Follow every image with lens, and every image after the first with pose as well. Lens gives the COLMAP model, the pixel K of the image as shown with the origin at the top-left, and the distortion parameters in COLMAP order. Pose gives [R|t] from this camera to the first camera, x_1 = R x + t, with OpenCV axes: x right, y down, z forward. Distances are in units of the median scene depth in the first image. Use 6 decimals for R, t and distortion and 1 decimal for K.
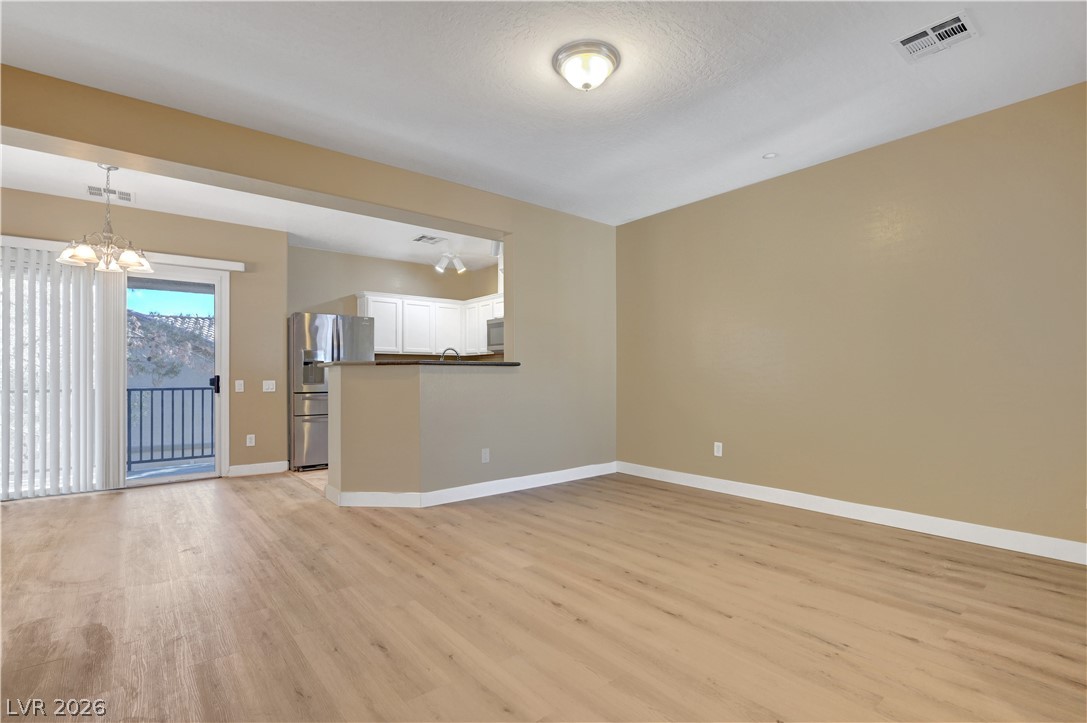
lens RADIAL K [[506.9, 0, 564.7], [0, 506.9, 376.5], [0, 0, 1]] dist [-0.003261, -0.000186]
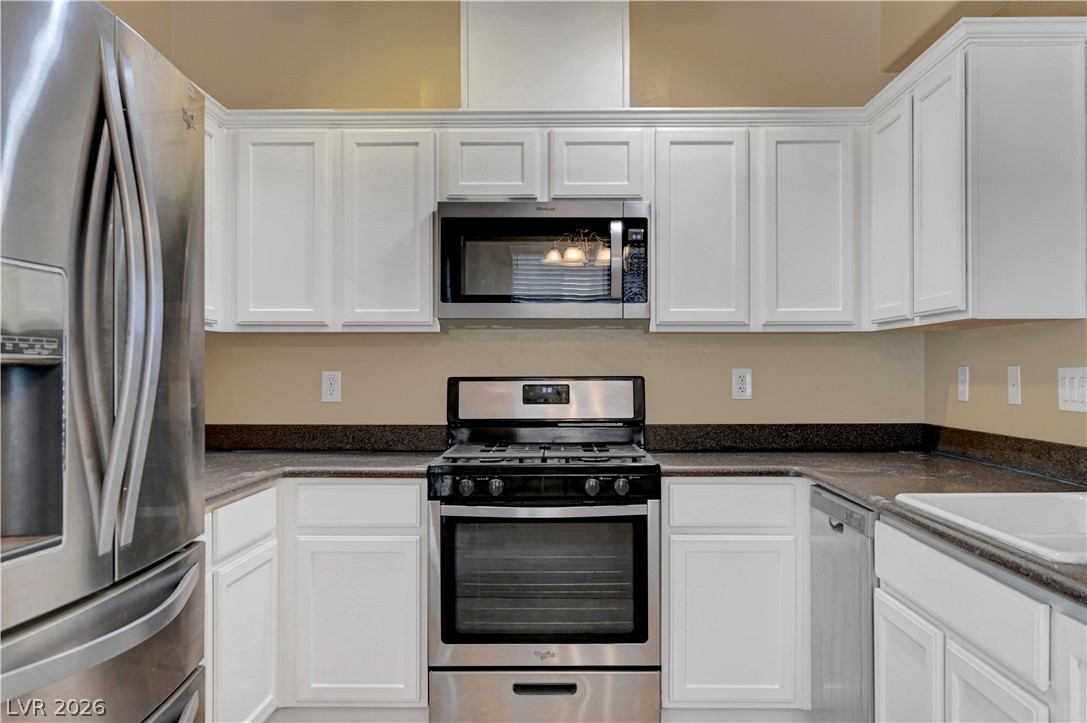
lens RADIAL K [[930.8, 0, 547.4], [0, 930.8, 367.2], [0, 0, 1]] dist [-0.004279, 0.001199]
pose [[0.665442, 0.006338, 0.746422, -0.613961], [-0.000121, 0.999965, -0.008383, -0.027535], [-0.746449, 0.005488, 0.665420, 0.827051]]
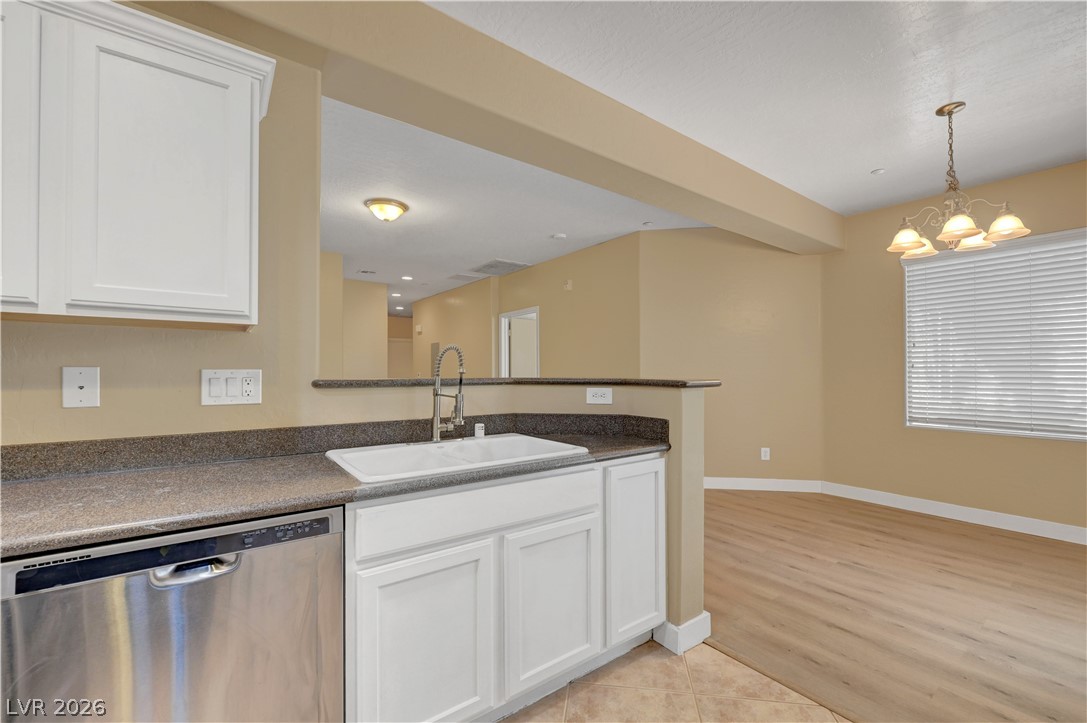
lens RADIAL K [[454.3, 0, 543.3], [0, 454.3, 365.7], [0, 0, 1]] dist [-0.000475, 0.000061]
pose [[-0.995952, 0.008256, 0.089502, -0.293020], [0.007453, 0.999929, -0.009311, -0.029439], [-0.089572, -0.008606, -0.995943, 1.232780]]
